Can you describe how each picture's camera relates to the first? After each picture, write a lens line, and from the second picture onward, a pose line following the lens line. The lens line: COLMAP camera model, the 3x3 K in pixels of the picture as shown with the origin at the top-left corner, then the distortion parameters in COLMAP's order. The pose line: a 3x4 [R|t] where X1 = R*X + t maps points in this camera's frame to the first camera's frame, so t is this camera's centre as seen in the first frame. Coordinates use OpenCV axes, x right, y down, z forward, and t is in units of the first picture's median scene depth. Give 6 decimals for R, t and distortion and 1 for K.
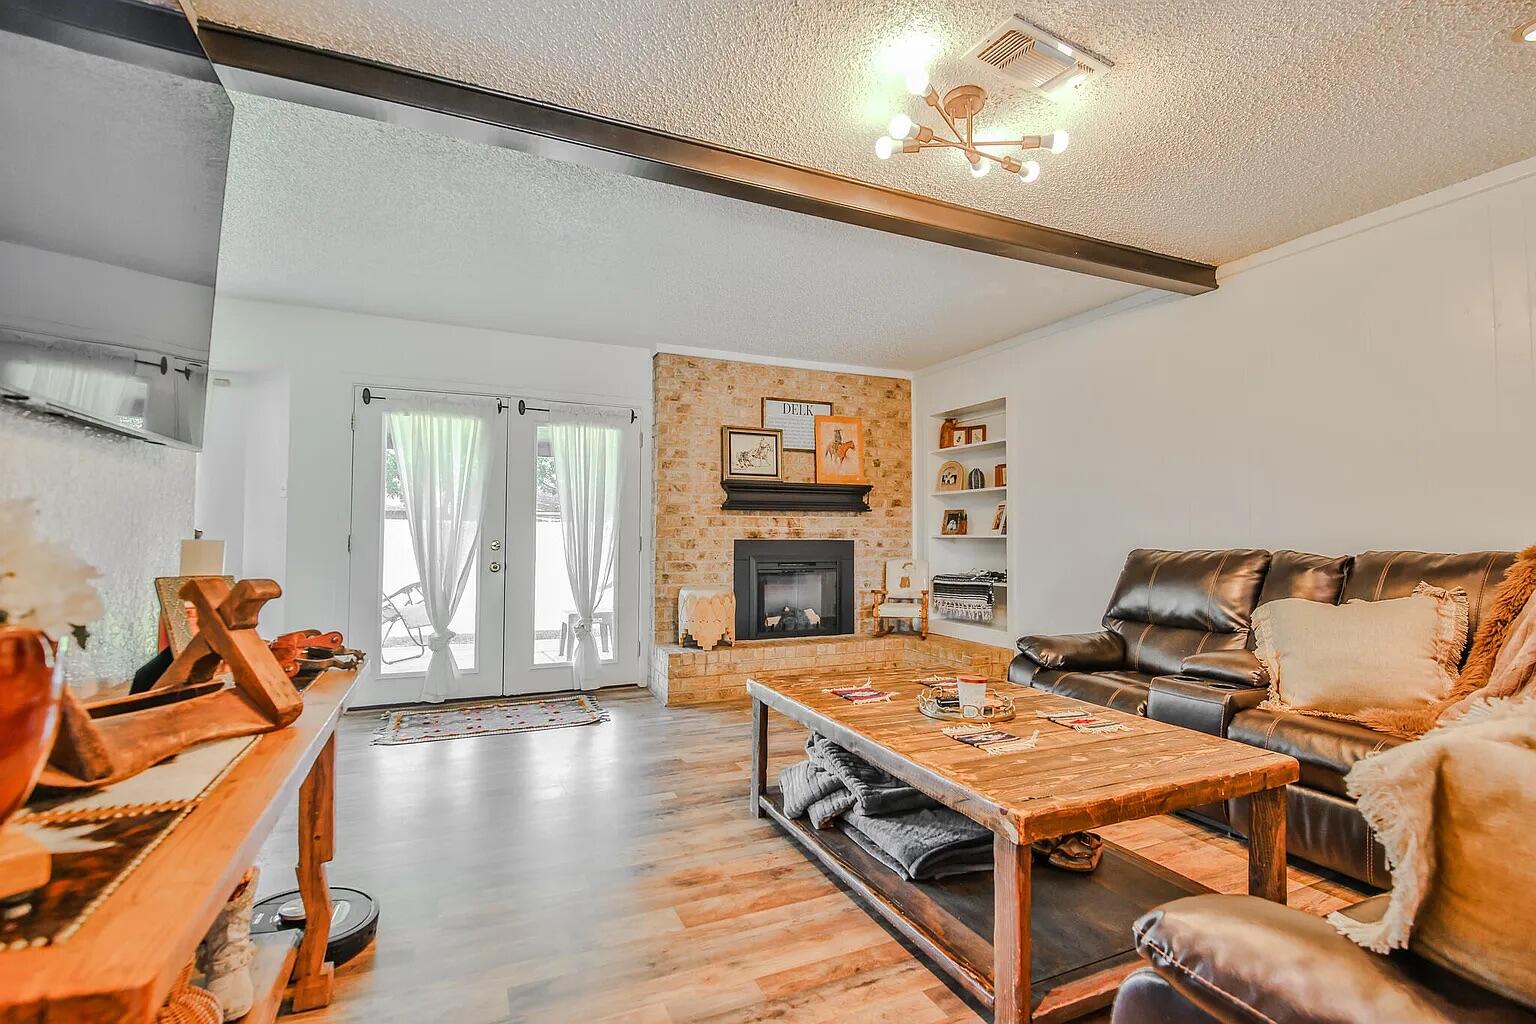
lens RADIAL K [[710.2, 0, 770.7], [0, 710.2, 510.4], [0, 0, 1]] dist [-0.012242, -0.000657]
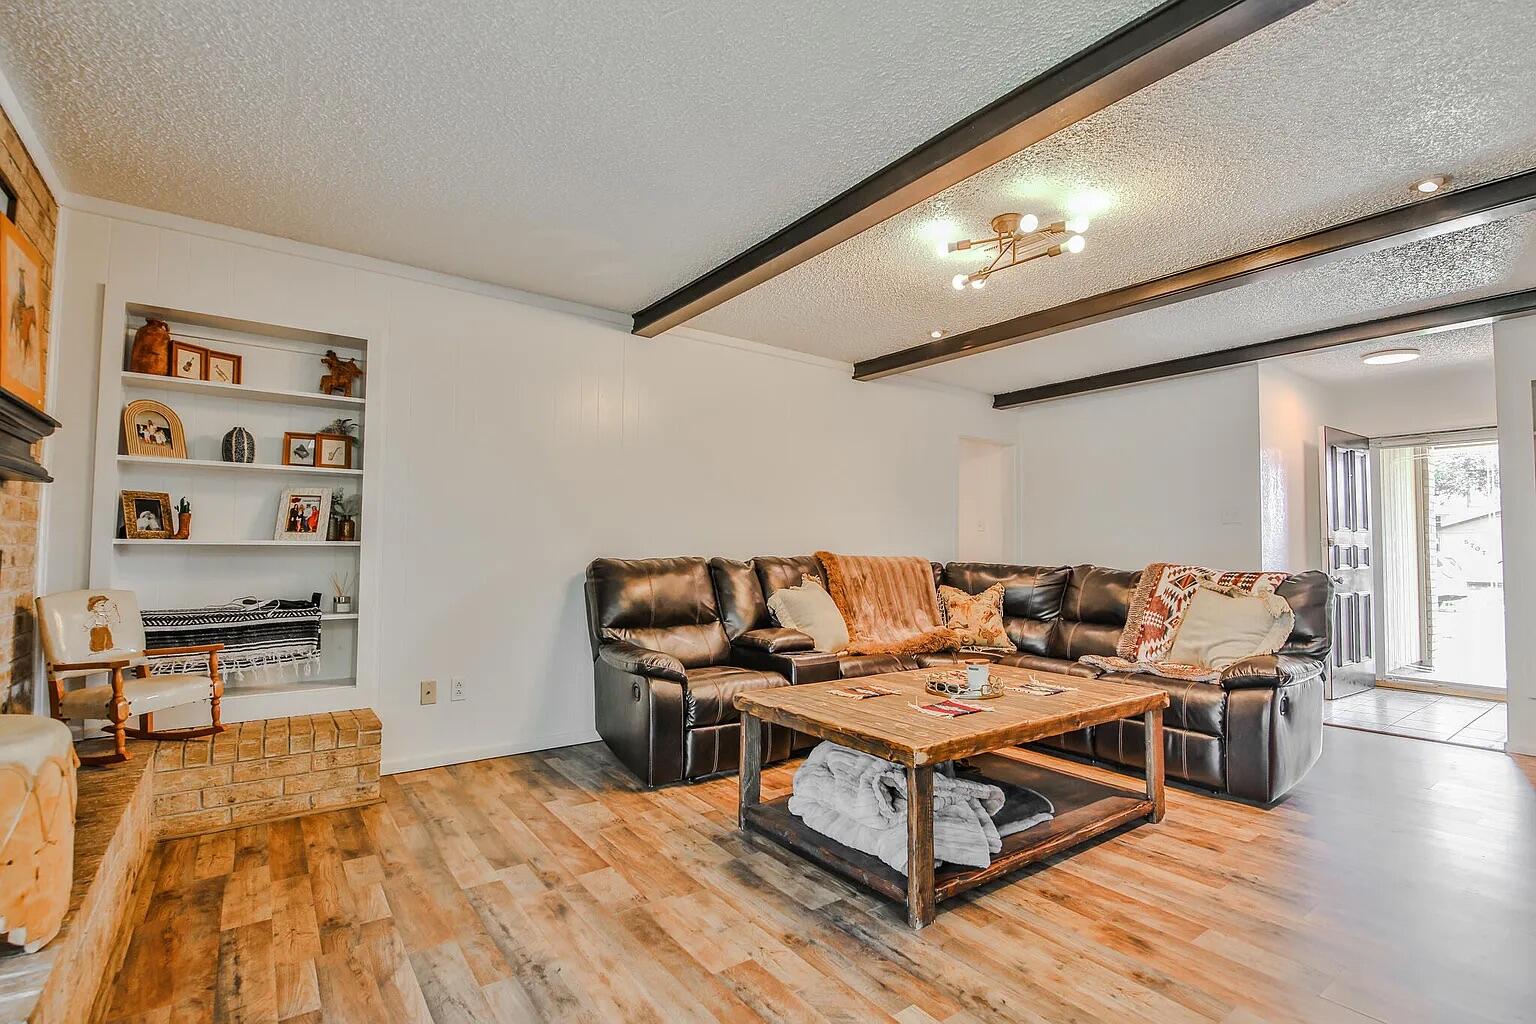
lens RADIAL K [[704.0, 0, 771.4], [0, 704.0, 523.5], [0, 0, 1]] dist [-0.000078, -0.014432]
pose [[-0.209304, 0.031704, 0.977337, -0.374082], [-0.042998, 0.998209, -0.041590, 0.026206], [-0.976905, -0.050728, -0.207566, 0.697073]]
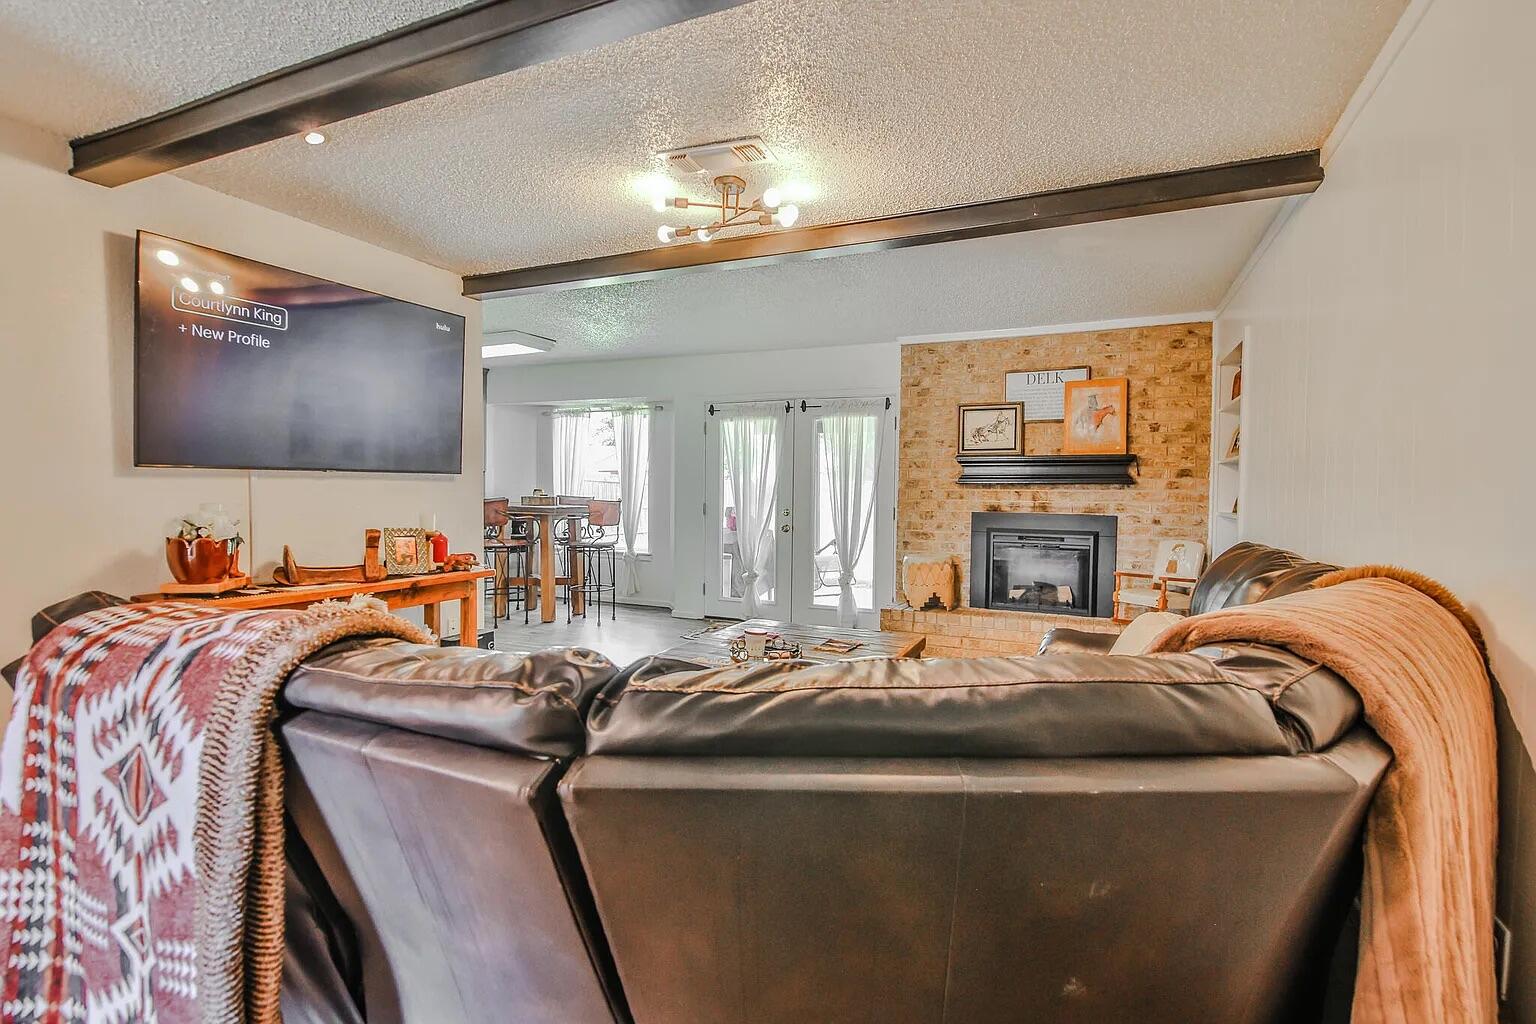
lens RADIAL K [[710.2, 0, 770.7], [0, 710.2, 510.4], [0, 0, 1]] dist [-0.012242, -0.000657]
pose [[0.657941, 0.025821, -0.752627, 0.533213], [0.020376, 0.998436, 0.052067, -0.021744], [0.752794, -0.049593, 0.656386, 0.084658]]
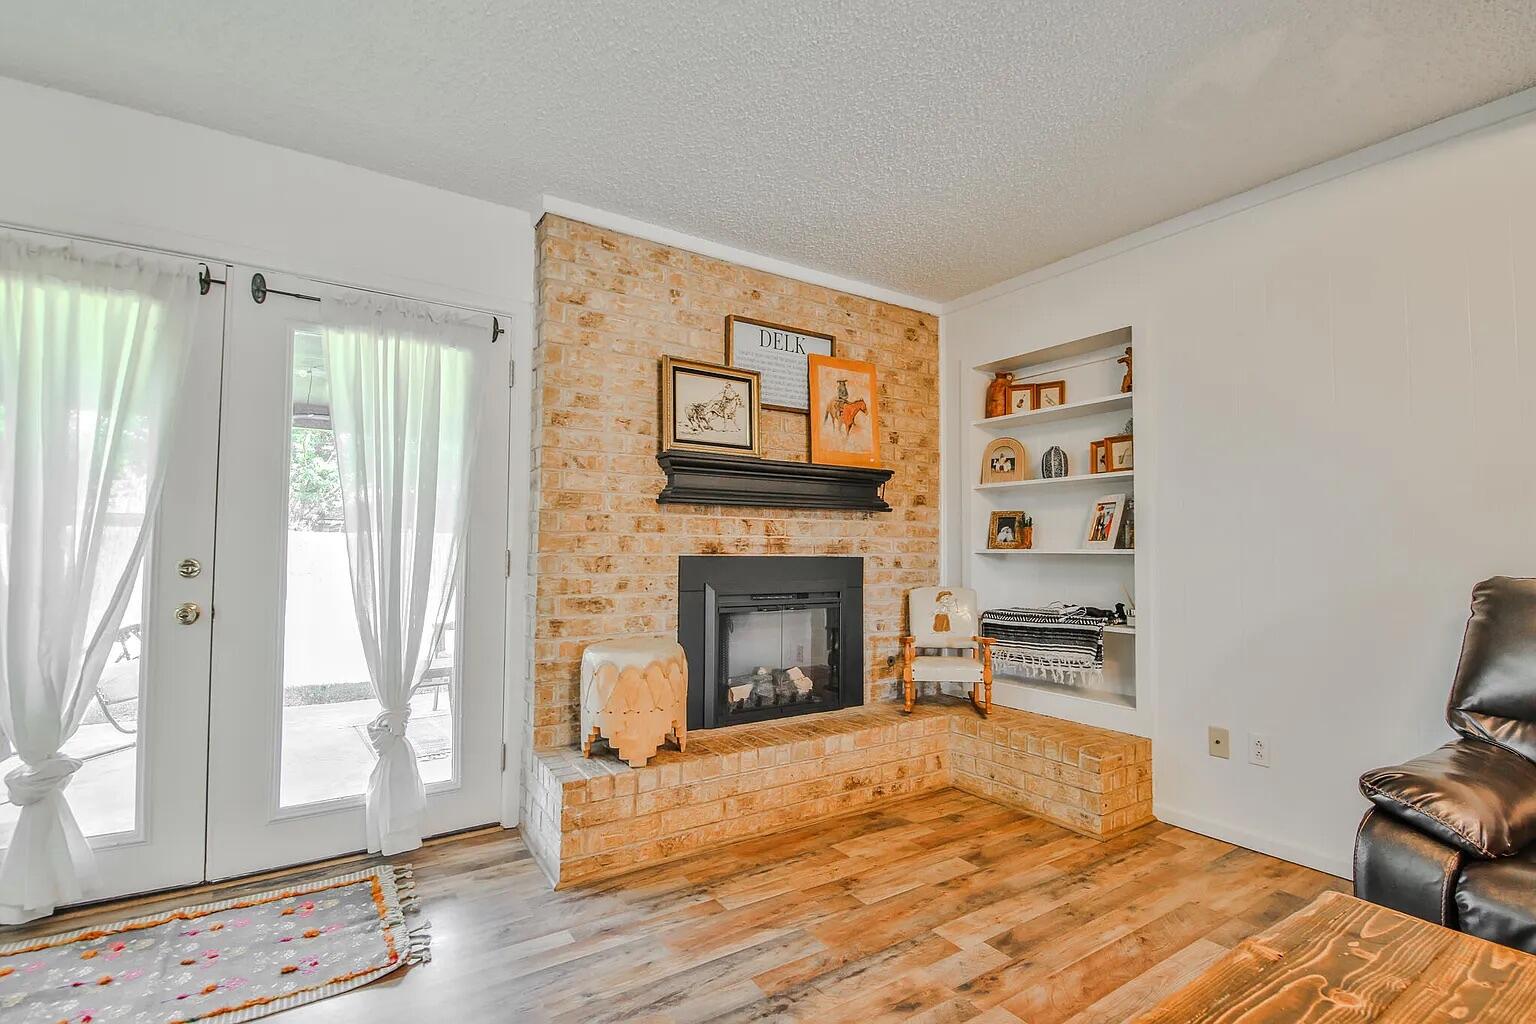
lens RADIAL K [[704.0, 0, 771.4], [0, 704.0, 523.5], [0, 0, 1]] dist [-0.000078, -0.014432]
pose [[0.986921, 0.008688, 0.160972, -0.068491], [-0.008304, 0.999961, -0.003056, 0.015609], [-0.160992, 0.001680, 0.986954, 0.416298]]
